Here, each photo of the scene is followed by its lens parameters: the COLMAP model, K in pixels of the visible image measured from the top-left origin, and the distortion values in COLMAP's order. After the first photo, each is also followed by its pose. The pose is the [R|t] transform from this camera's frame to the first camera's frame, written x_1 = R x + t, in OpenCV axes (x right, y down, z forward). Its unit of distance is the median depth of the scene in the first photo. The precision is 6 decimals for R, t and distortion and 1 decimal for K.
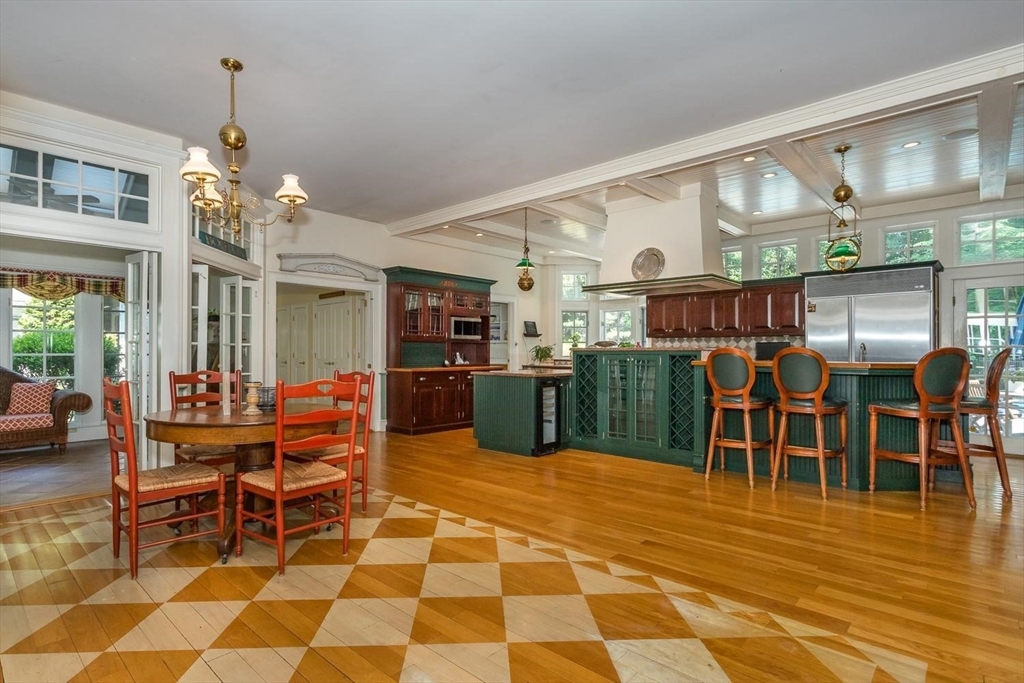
lens RADIAL K [[516.0, 0, 496.9], [0, 516.0, 347.9], [0, 0, 1]] dist [0.003338, 0.002156]
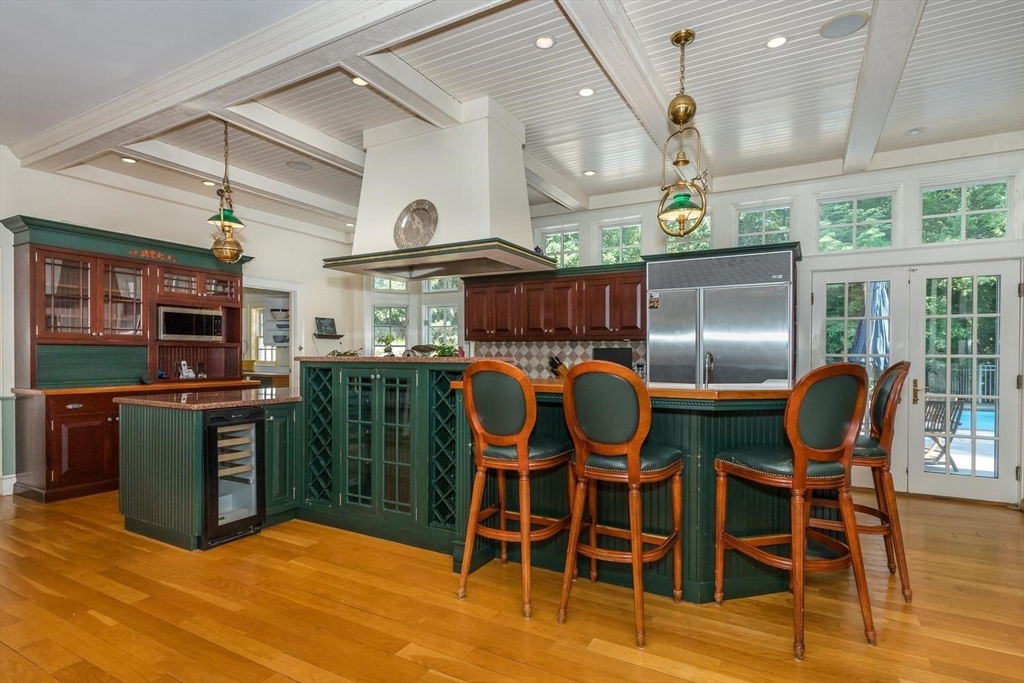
lens RADIAL K [[516.0, 0, 518.7], [0, 516.0, 356.3], [0, 0, 1]] dist [0.003338, 0.002156]
pose [[0.969597, 0.001108, 0.244704, 0.243819], [-0.003882, 0.999934, 0.010855, -0.007753], [-0.244676, -0.011475, 0.969537, 0.331146]]
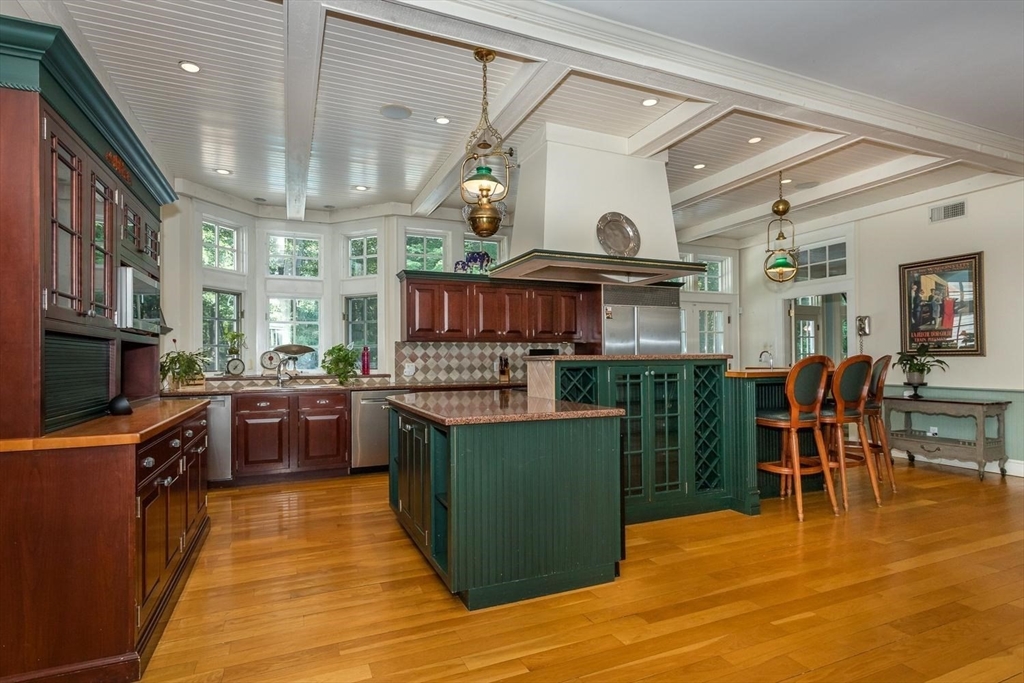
lens RADIAL K [[516.0, 0, 505.9], [0, 516.0, 349.6], [0, 0, 1]] dist [0.003338, 0.002156]
pose [[0.418019, 0.010125, 0.908382, -0.375081], [-0.000507, 0.999940, -0.010913, -0.000416], [-0.908438, 0.004102, 0.418000, 0.794821]]
